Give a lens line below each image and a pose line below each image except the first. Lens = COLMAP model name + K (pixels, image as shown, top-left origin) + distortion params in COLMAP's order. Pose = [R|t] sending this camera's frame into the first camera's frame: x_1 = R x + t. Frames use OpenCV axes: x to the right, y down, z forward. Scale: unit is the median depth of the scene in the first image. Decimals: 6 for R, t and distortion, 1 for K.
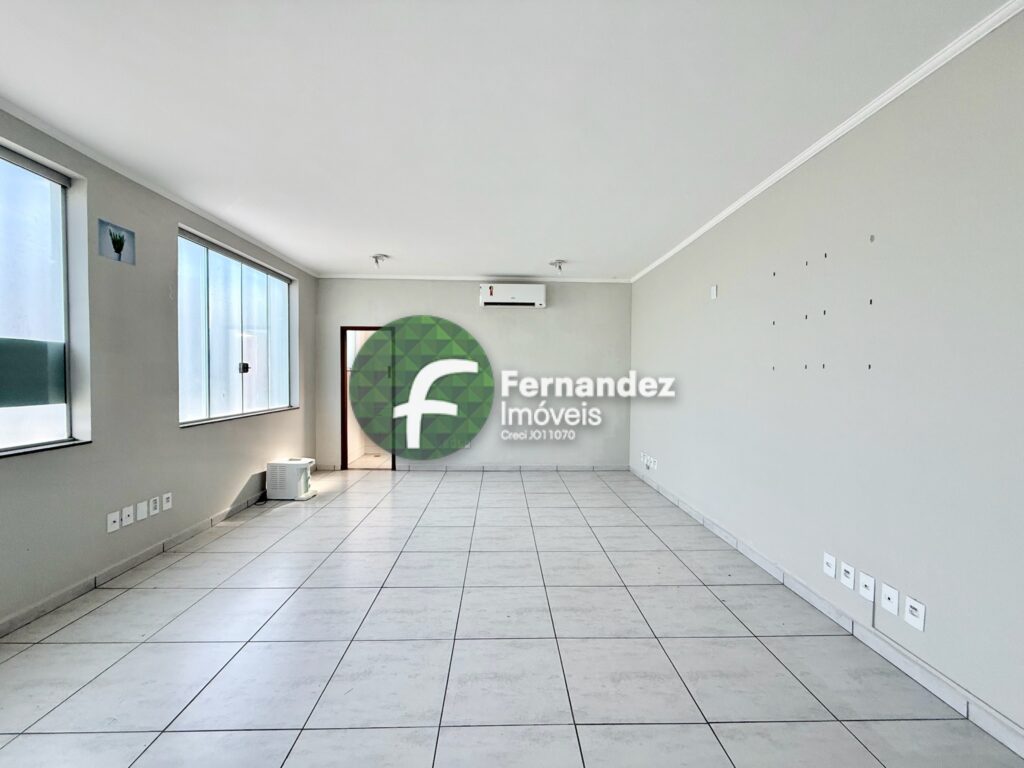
lens RADIAL K [[413.2, 0, 512.0], [0, 413.2, 384.0], [0, 0, 1]] dist [-0.002038, -0.000171]
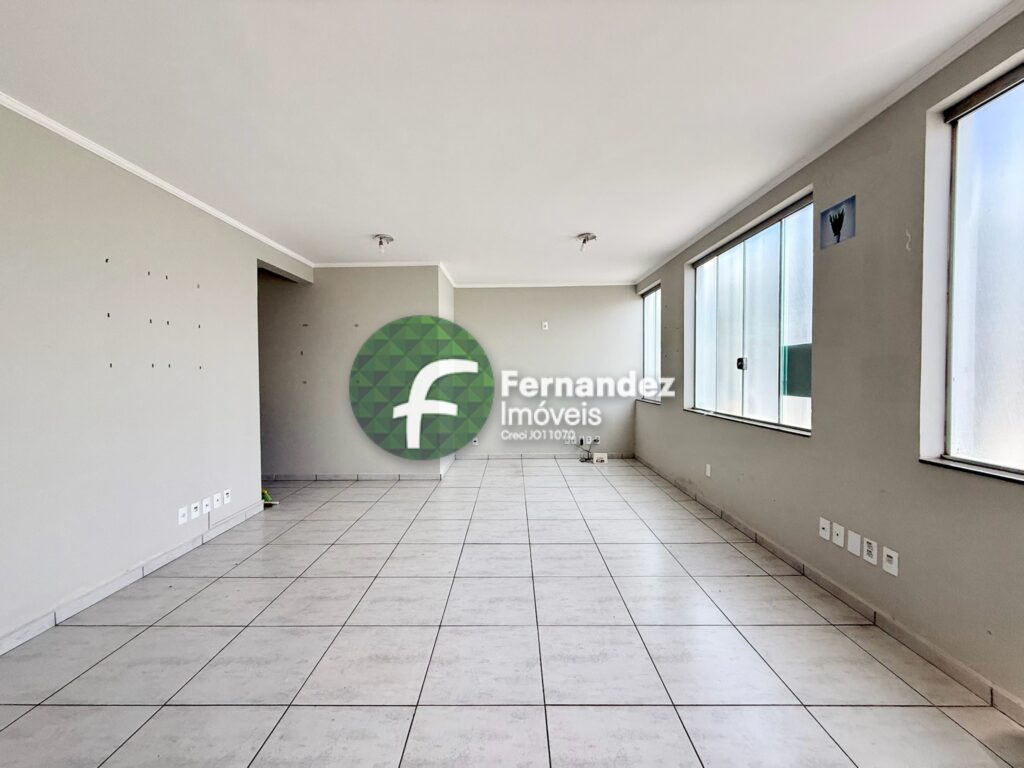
lens RADIAL K [[413.2, 0, 512.0], [0, 413.2, 384.0], [0, 0, 1]] dist [-0.002038, -0.000171]
pose [[-0.999484, 0.000038, 0.032122, -0.280091], [0.001559, 0.998877, 0.047343, -0.039114], [-0.032084, 0.047369, -0.998362, 1.906188]]
